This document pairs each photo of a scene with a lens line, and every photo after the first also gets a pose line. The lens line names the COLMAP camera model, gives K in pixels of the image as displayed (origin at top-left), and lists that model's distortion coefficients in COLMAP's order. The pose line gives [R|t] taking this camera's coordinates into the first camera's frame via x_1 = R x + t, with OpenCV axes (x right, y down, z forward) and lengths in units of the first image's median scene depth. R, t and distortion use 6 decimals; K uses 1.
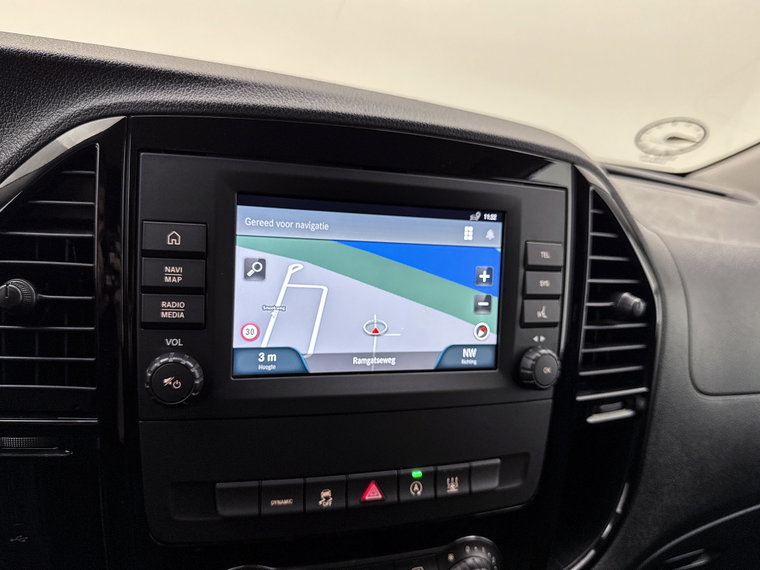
lens RADIAL K [[637.6, 0, 379.5], [0, 637.6, 280.2], [0, 0, 1]] dist [0.042140, -0.154512]
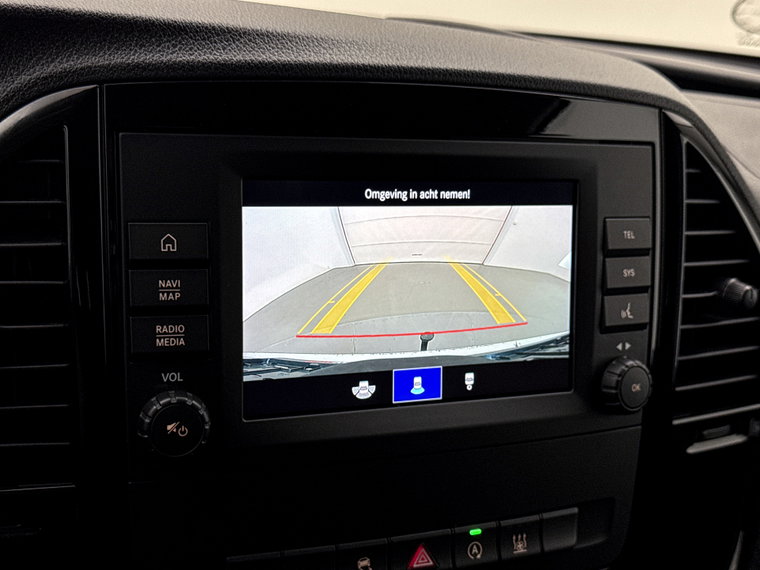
lens RADIAL K [[1180.4, 0, 378.4], [0, 1180.4, 275.8], [0, 0, 1]] dist [0.016122, 0.000000]
pose [[0.994863, -0.040916, 0.092598, -0.170029], [0.036830, 0.998289, 0.045409, -0.067968], [-0.094297, -0.041766, 0.994668, -0.367010]]
